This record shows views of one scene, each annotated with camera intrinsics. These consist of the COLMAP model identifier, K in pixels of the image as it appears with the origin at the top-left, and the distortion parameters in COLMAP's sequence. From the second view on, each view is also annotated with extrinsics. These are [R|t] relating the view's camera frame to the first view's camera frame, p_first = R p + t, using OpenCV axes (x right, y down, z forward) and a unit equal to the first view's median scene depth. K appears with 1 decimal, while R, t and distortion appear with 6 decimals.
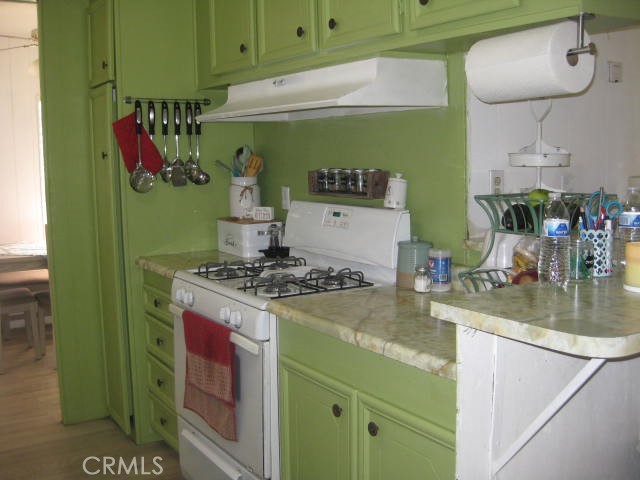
lens RADIAL K [[710.9, 0, 320.0], [0, 710.9, 240.0], [0, 0, 1]] dist [-0.138992, 0.022832]
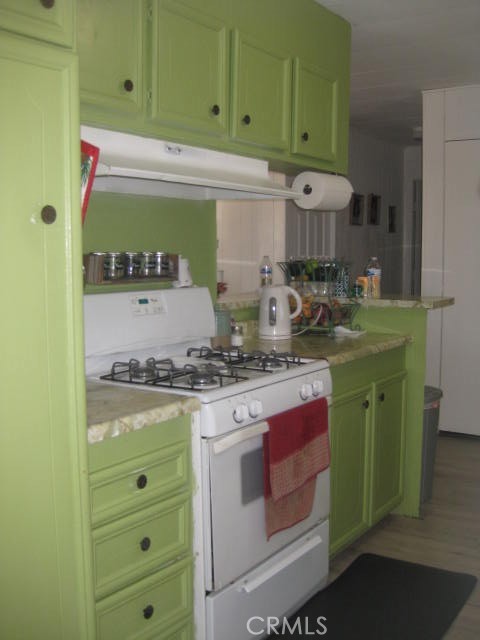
lens RADIAL K [[710.9, 0, 240.0], [0, 710.9, 320.0], [0, 0, 1]] dist [-0.138992, 0.022832]
pose [[-0.394336, -0.071341, 0.916193, -0.869476], [0.121845, 0.984121, 0.129073, -0.116550], [-0.910853, 0.162532, -0.379382, 1.251352]]
